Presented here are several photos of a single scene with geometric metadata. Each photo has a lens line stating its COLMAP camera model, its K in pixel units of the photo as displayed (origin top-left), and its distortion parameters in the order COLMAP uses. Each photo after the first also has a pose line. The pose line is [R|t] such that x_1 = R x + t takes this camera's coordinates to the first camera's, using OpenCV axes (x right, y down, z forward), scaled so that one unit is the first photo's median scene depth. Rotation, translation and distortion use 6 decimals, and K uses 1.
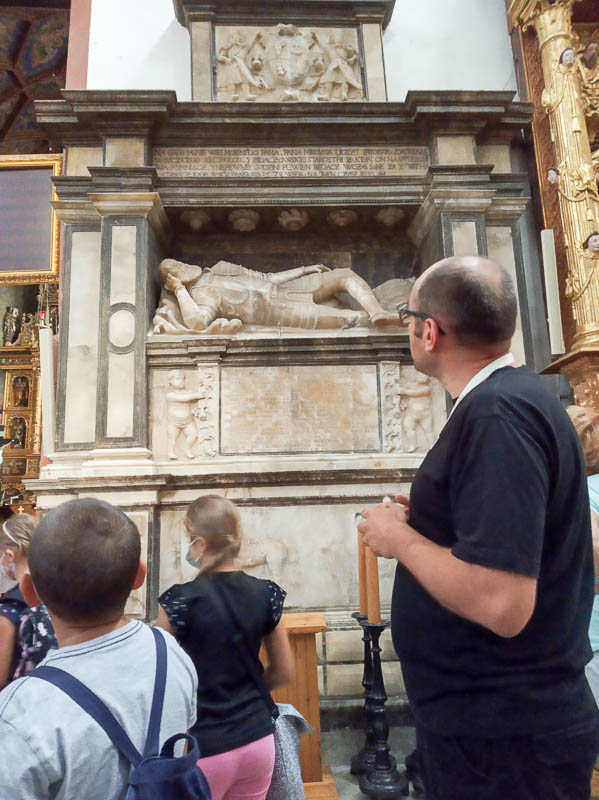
lens RADIAL K [[614.4, 0, 299.5], [0, 614.4, 400.0], [0, 0, 1]] dist [0.051967, -0.112130]
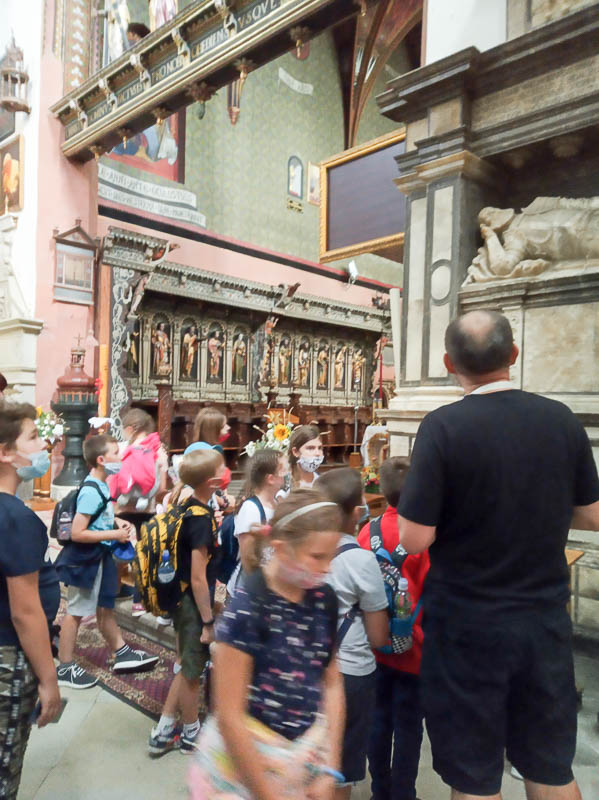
lens RADIAL K [[614.4, 0, 299.5], [0, 614.4, 400.0], [0, 0, 1]] dist [0.051967, -0.112130]
pose [[0.665548, 0.034307, -0.745566, 0.399284], [0.087219, 0.988524, 0.123344, -0.063205], [0.741241, -0.147119, 0.654918, 0.013008]]
